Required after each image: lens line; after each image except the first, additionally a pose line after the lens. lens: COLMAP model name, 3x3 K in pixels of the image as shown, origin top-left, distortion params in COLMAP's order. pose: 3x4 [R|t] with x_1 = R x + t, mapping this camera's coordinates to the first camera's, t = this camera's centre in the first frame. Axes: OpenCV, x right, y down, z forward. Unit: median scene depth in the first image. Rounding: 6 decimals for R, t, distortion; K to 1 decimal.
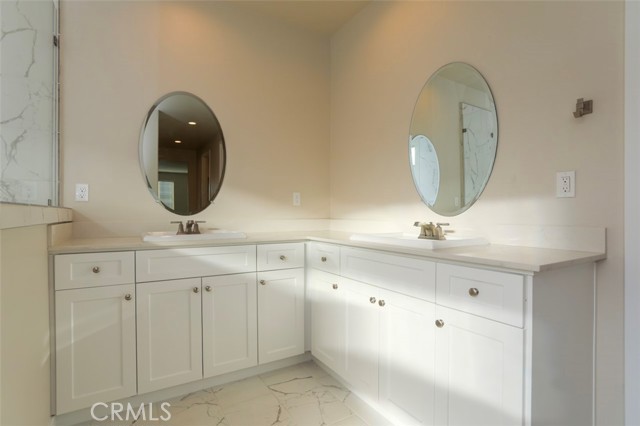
lens RADIAL K [[329.7, 0, 320.0], [0, 329.7, 213.0], [0, 0, 1]] dist [-0.002953, -0.000341]
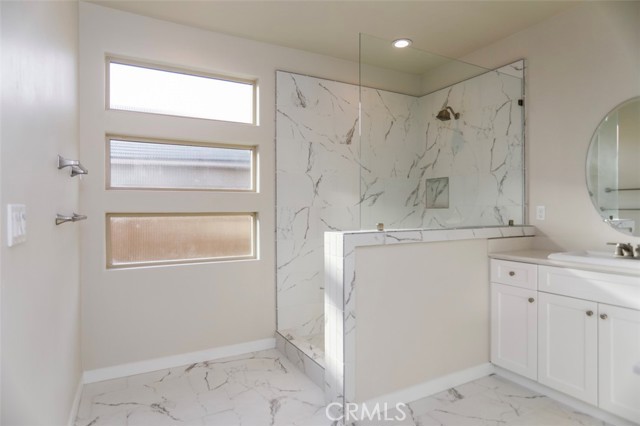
lens RADIAL K [[372.8, 0, 320.0], [0, 372.8, 213.0], [0, 0, 1]] dist [-0.000456, -0.000151]
pose [[-0.040022, 0.006087, -0.999180, 0.780033], [-0.001643, 0.999980, 0.006157, -0.074766], [0.999197, 0.001888, -0.040011, 0.230373]]
